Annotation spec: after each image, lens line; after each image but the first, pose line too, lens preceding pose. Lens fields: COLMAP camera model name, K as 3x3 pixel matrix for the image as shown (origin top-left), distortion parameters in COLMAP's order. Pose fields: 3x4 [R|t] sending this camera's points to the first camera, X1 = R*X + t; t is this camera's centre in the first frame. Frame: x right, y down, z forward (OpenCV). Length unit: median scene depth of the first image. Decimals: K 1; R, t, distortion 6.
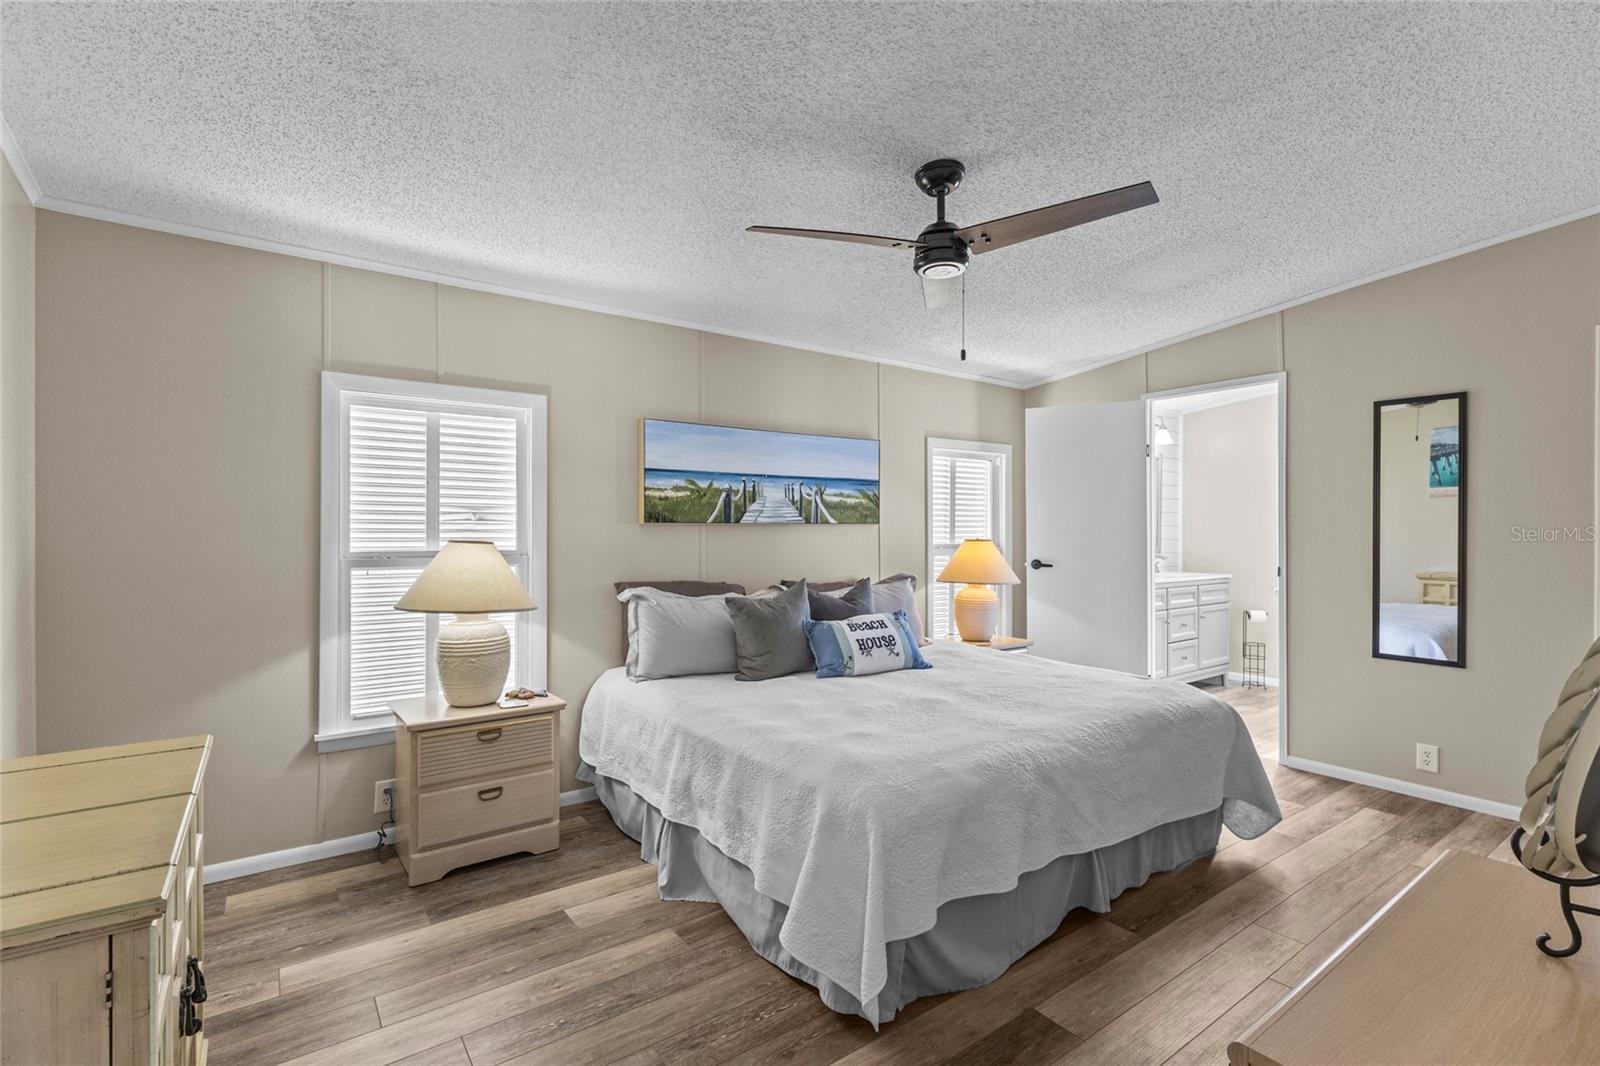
lens RADIAL K [[735.0, 0, 799.6], [0, 735.0, 526.9], [0, 0, 1]] dist [0.001959, 0.000345]
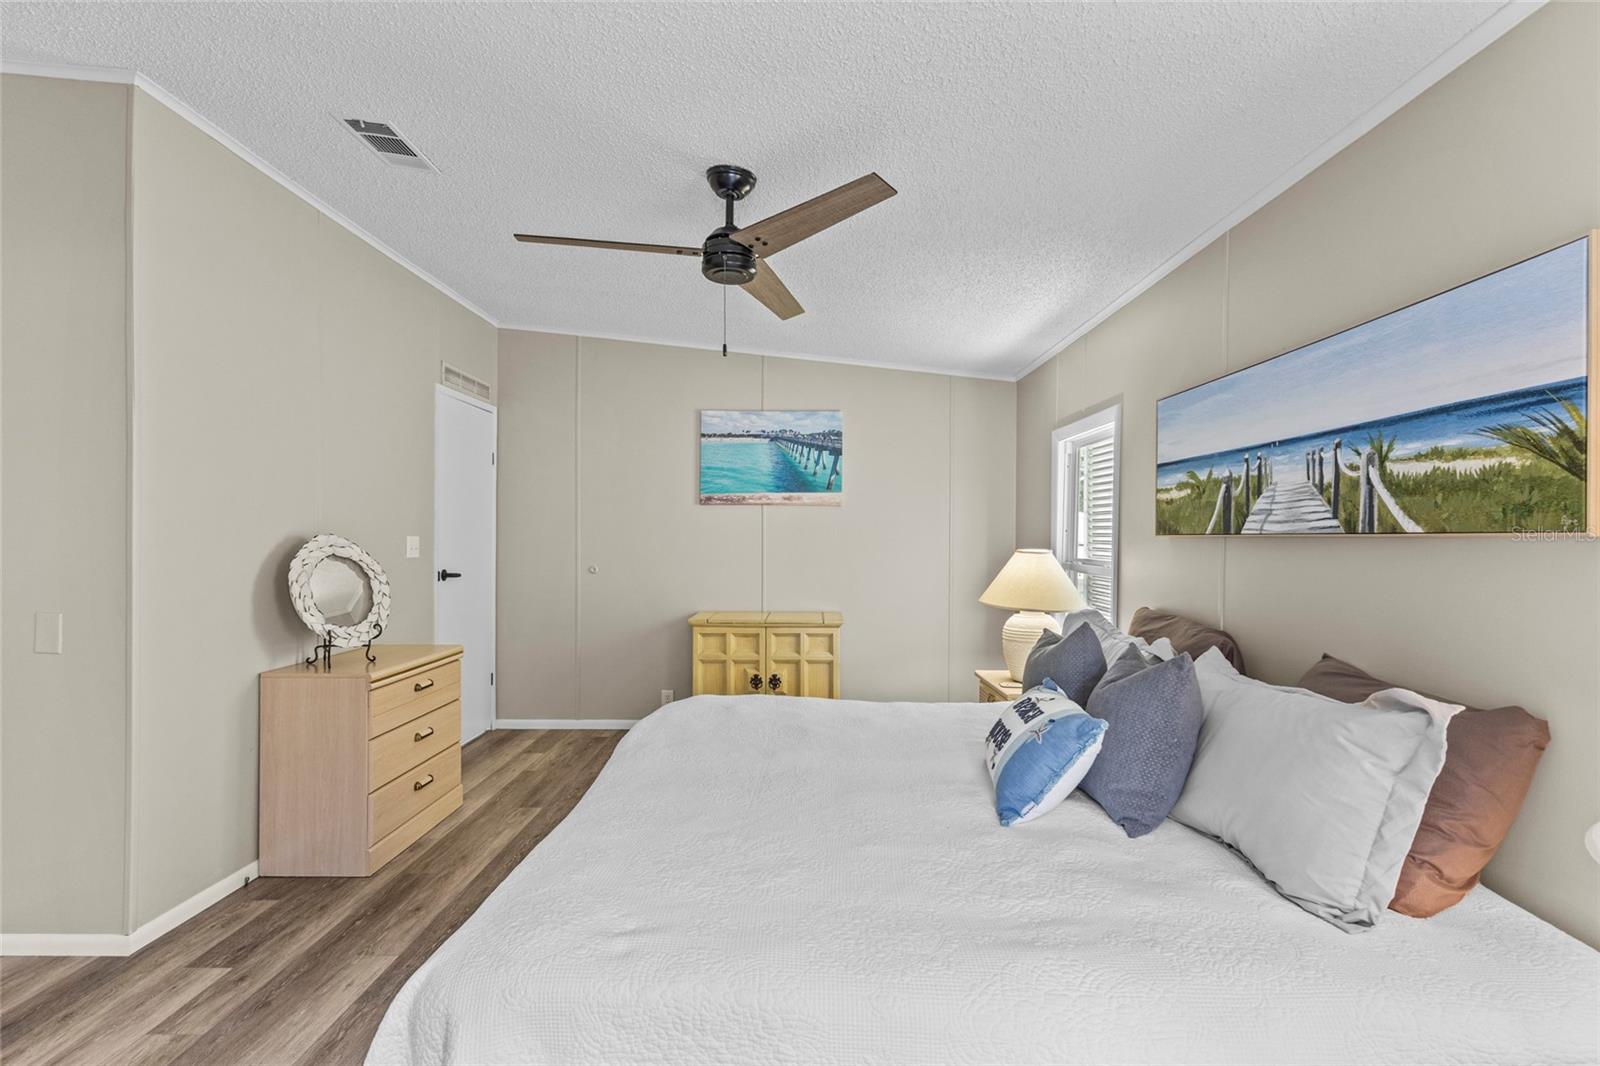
lens RADIAL K [[735.0, 0, 799.6], [0, 735.0, 526.9], [0, 0, 1]] dist [0.001959, 0.000345]
pose [[-0.596192, -0.012059, -0.802751, 0.574920], [-0.001873, 0.999905, -0.013629, -0.002268], [0.802840, -0.006622, -0.596158, 1.038514]]
